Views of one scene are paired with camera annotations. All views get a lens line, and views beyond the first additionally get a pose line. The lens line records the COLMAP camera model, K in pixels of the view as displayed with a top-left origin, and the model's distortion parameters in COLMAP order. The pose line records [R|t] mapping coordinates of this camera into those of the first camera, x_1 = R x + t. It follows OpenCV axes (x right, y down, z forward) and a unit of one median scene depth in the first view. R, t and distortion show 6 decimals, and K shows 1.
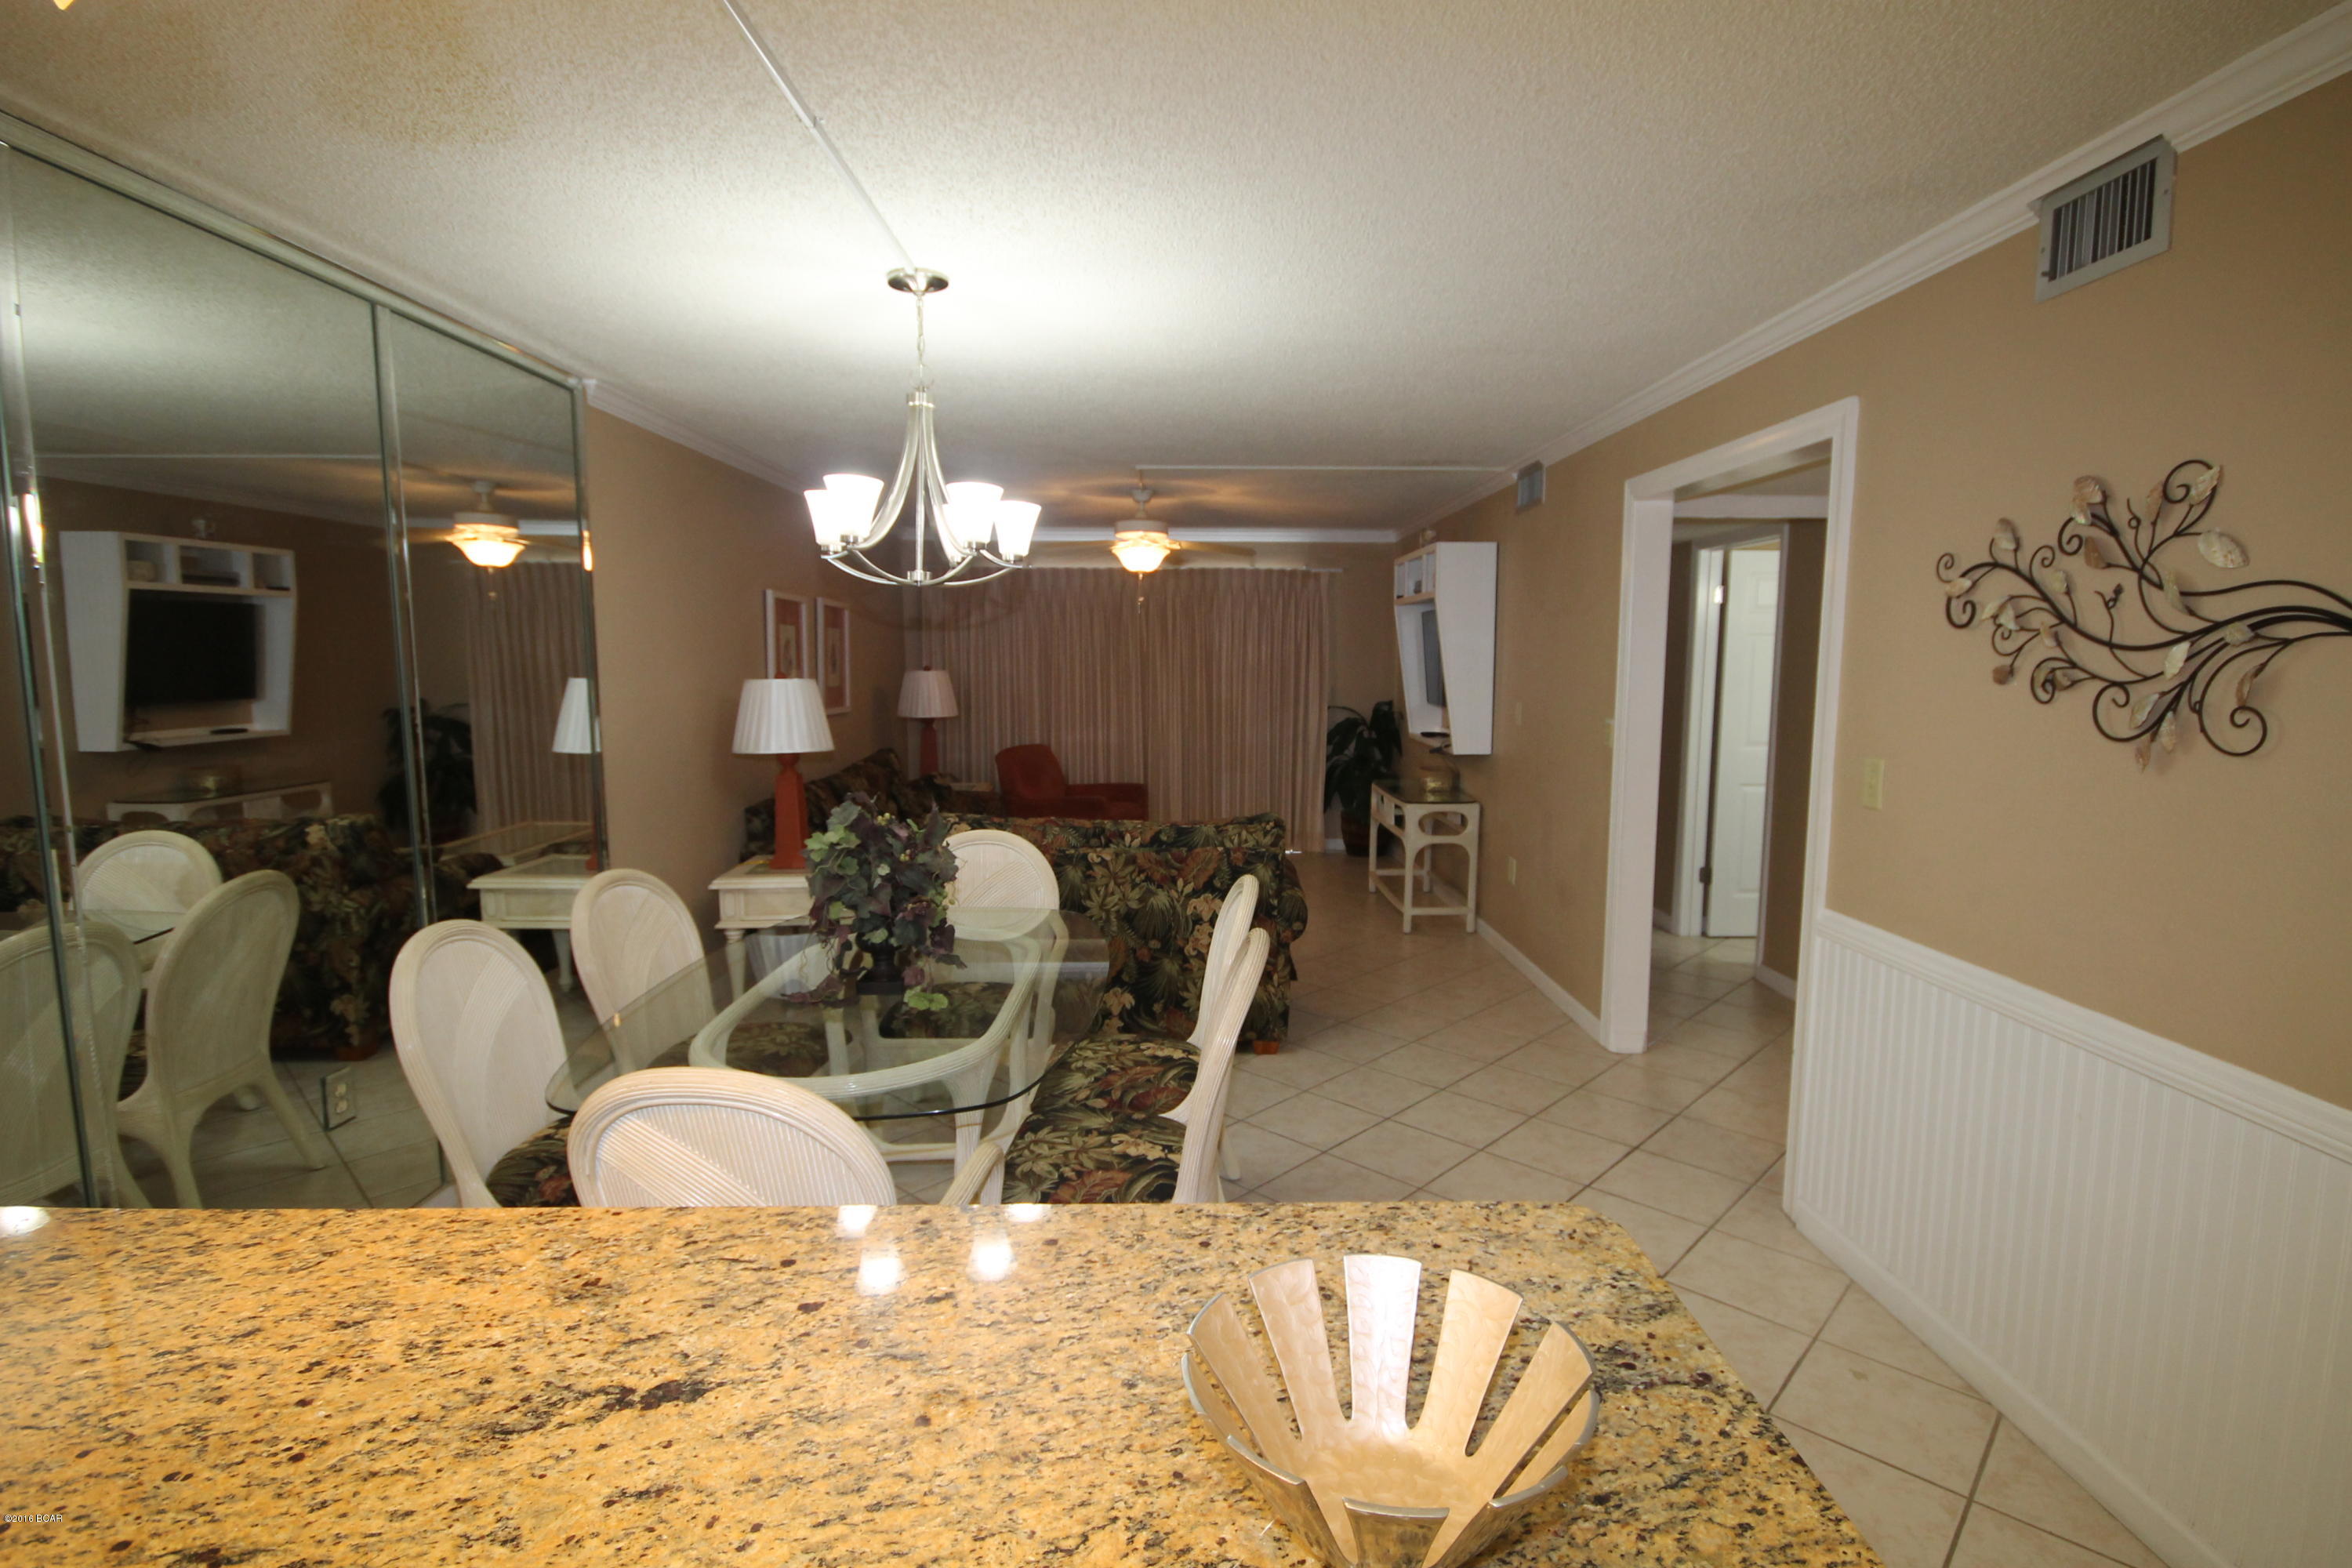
lens RADIAL K [[1135.8, 0, 1200.3], [0, 1135.8, 776.5], [0, 0, 1]] dist [0.006273, 0.000842]
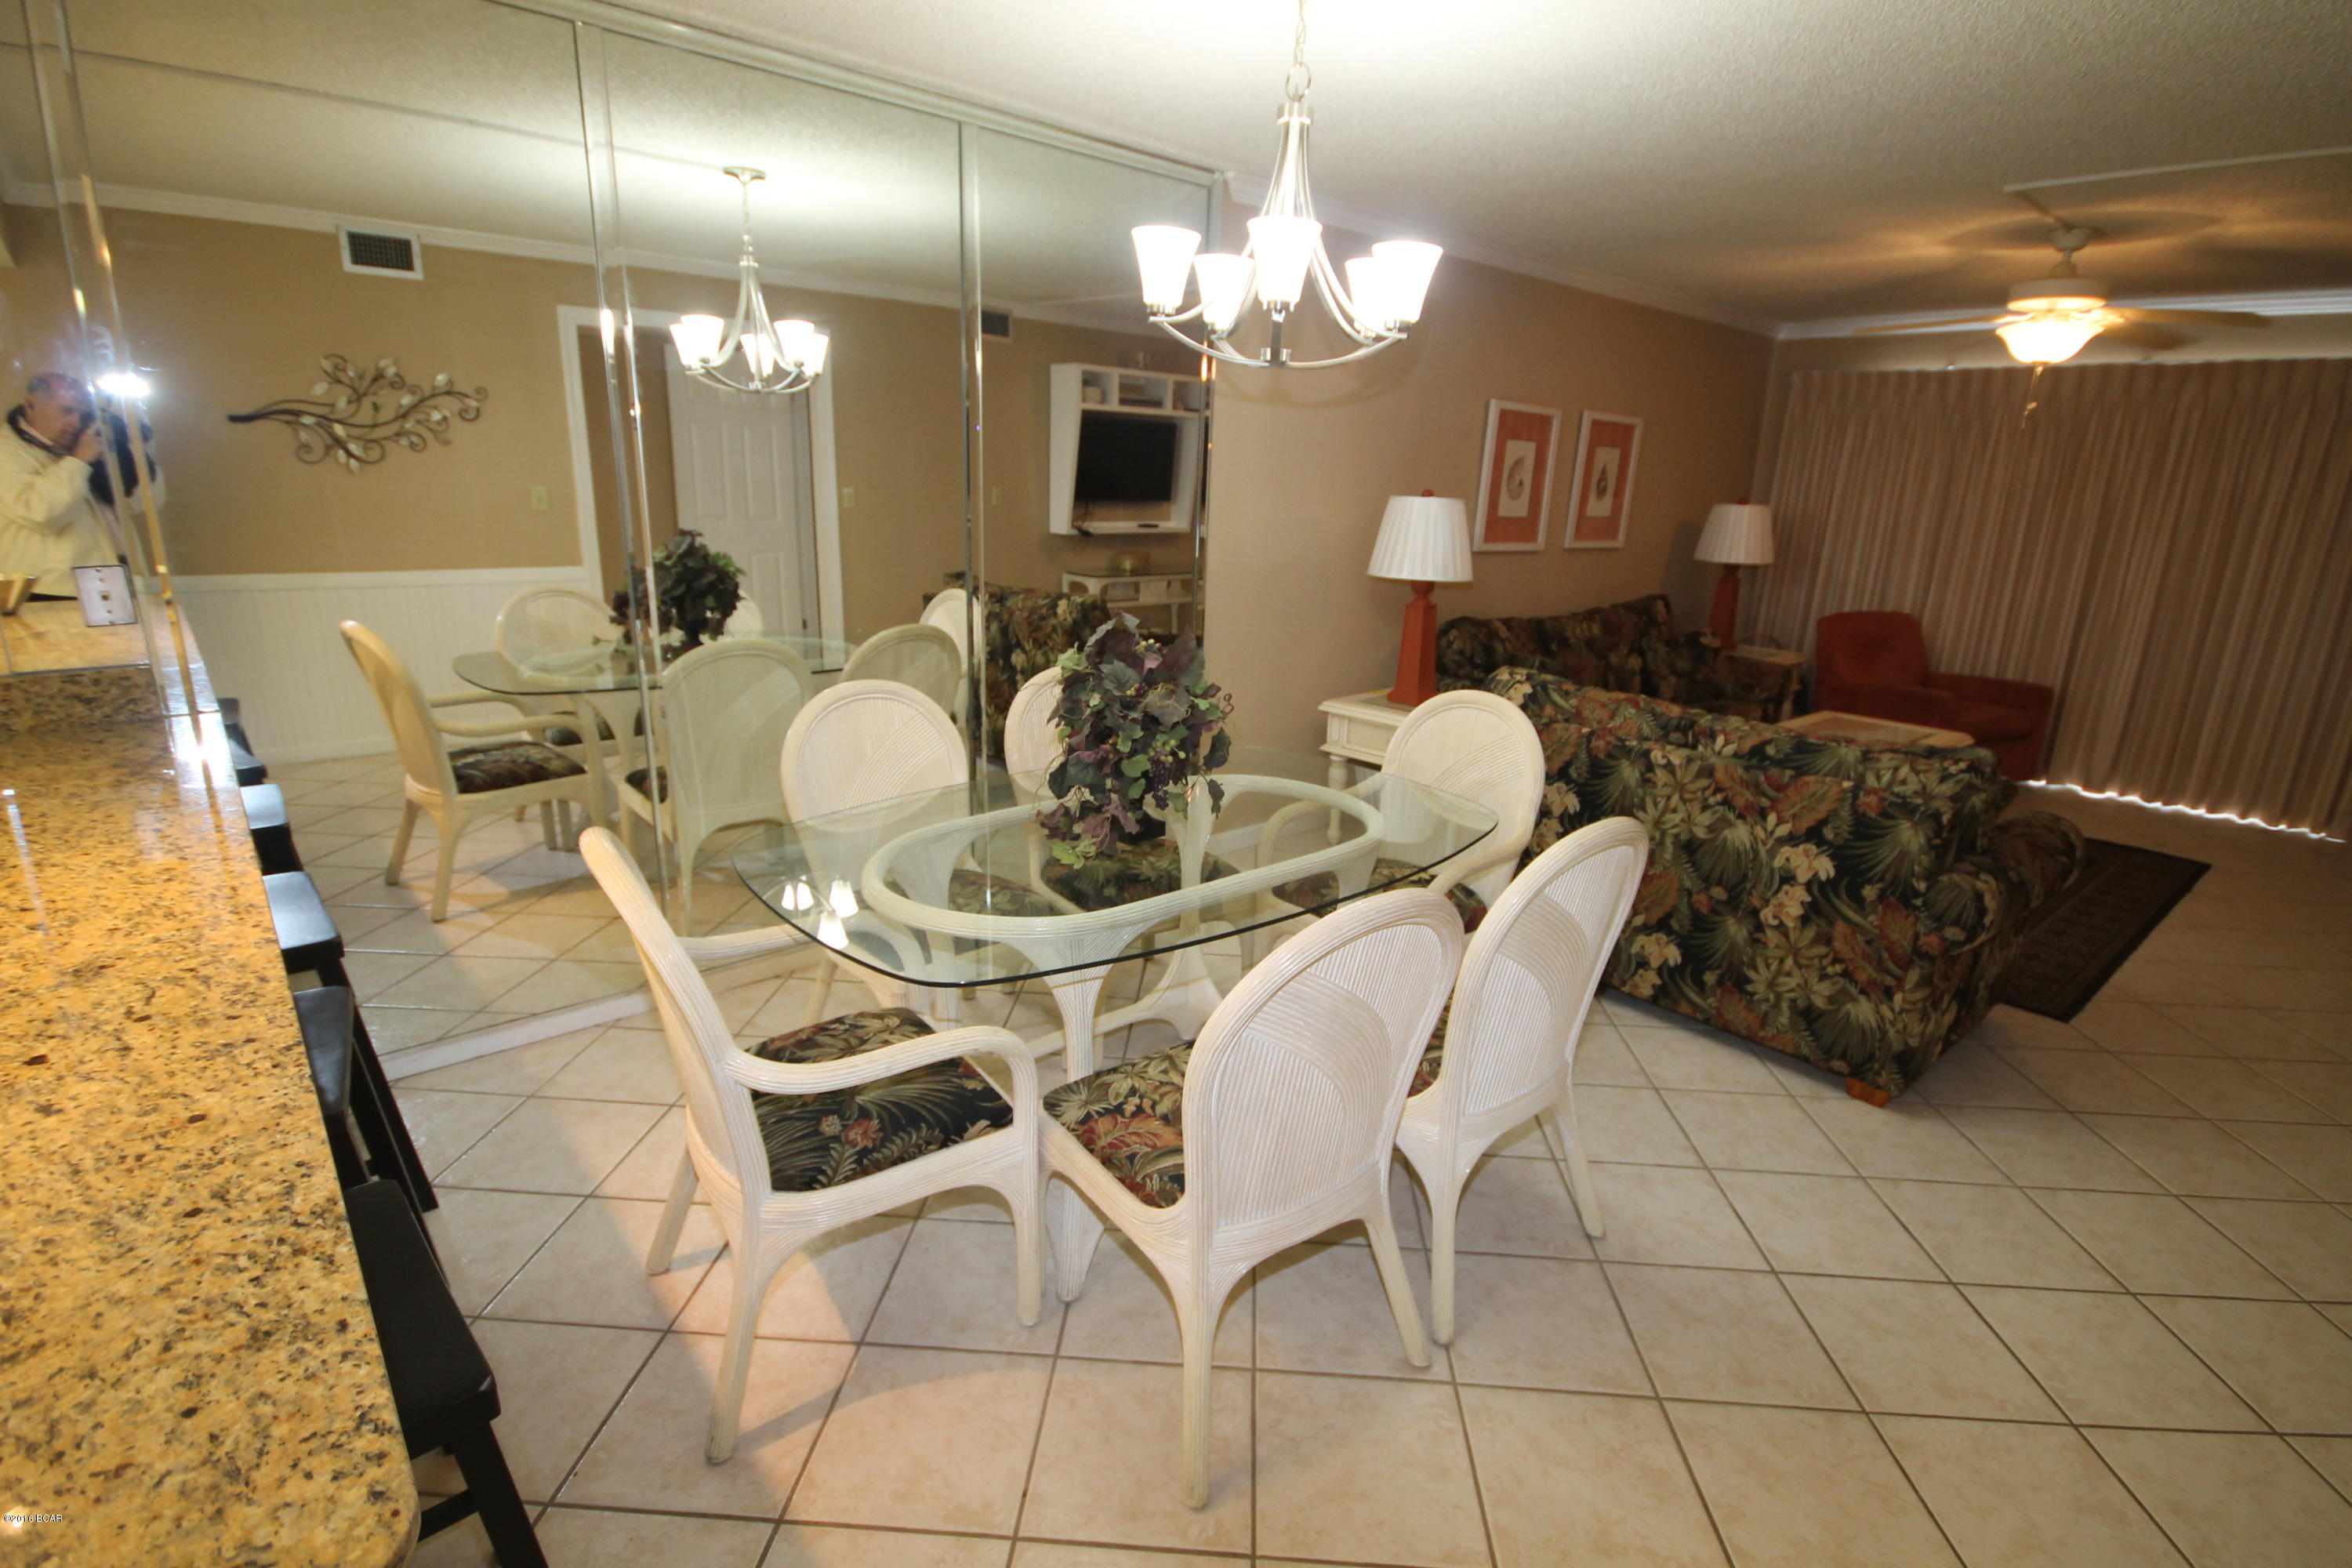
lens RADIAL K [[1135.8, 0, 1177.2], [0, 1135.8, 776.0], [0, 0, 1]] dist [0.006273, 0.000842]
pose [[0.653695, 0.221229, -0.723700, 0.234663], [-0.118993, 0.974467, 0.190404, -0.020178], [0.747345, -0.038351, 0.663329, 0.264009]]
